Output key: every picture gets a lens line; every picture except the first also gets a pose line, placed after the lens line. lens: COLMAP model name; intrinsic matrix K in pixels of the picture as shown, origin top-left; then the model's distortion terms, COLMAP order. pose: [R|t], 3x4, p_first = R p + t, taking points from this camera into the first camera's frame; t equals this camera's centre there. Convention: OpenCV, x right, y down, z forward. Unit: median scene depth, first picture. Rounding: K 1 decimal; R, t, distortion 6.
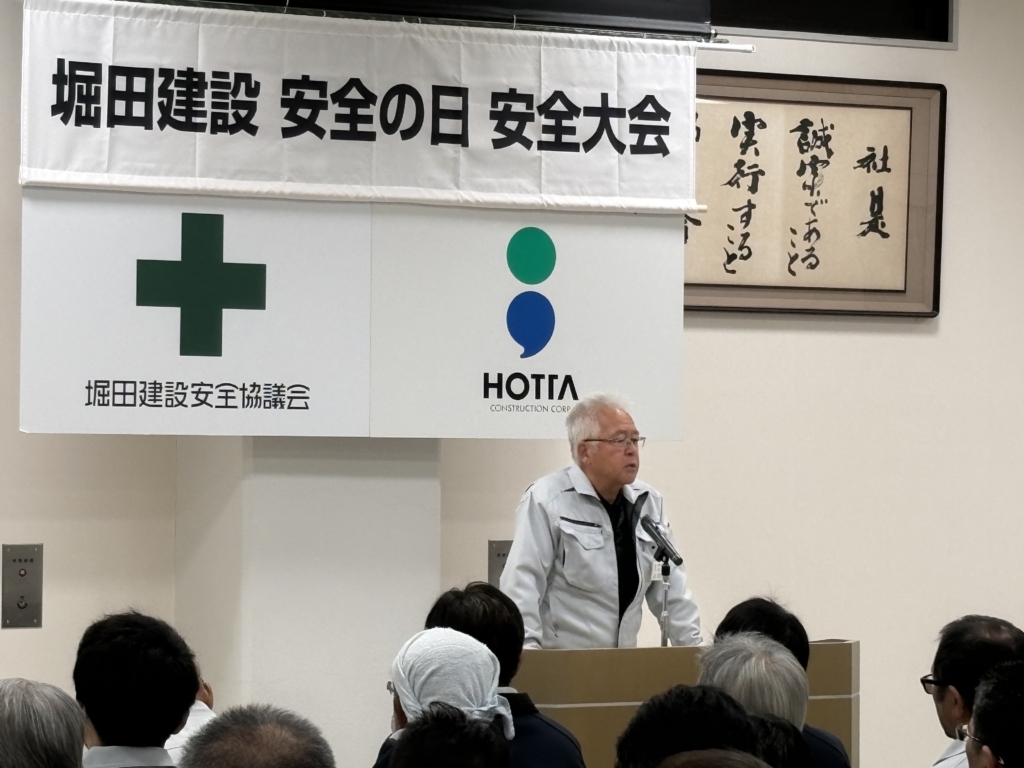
lens RADIAL K [[3719.1, 0, 509.1], [0, 3719.1, 386.4], [0, 0, 1]] dist [0.416941, 0.000000]
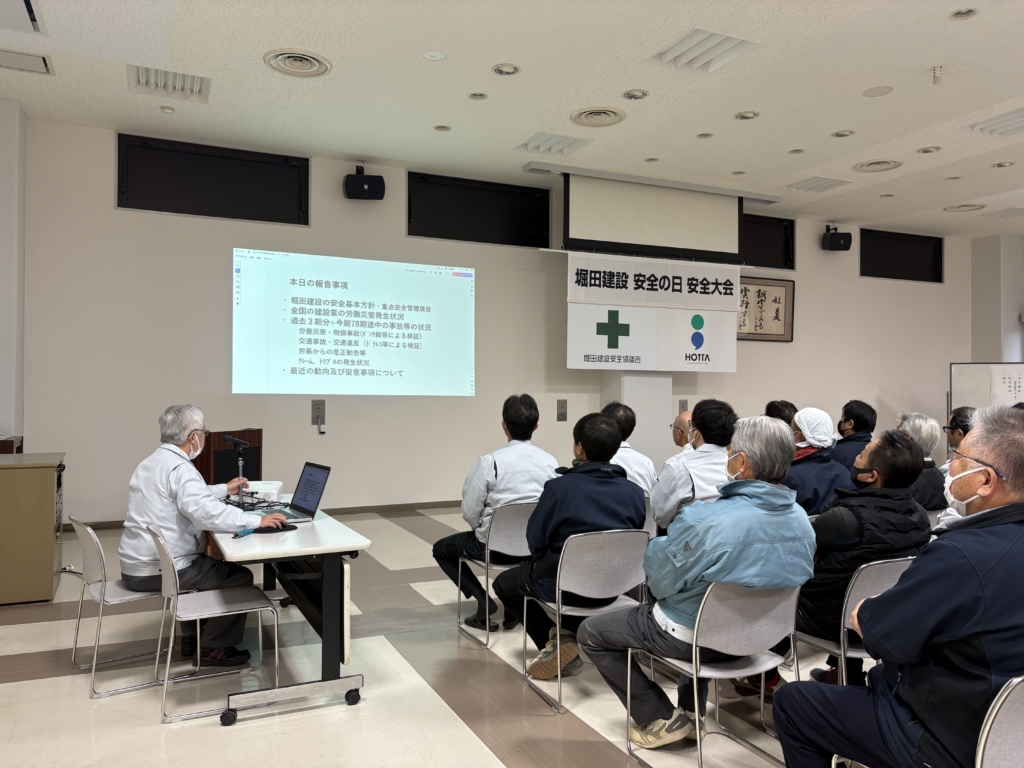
lens RADIAL K [[769.2, 0, 510.6], [0, 769.2, 392.1], [0, 0, 1]] dist [0.011890, -0.001021]
pose [[0.993673, -0.002085, -0.112288, -0.095832], [0.003770, 0.999883, 0.014798, 0.023123], [0.112245, -0.015127, 0.993565, 0.218978]]
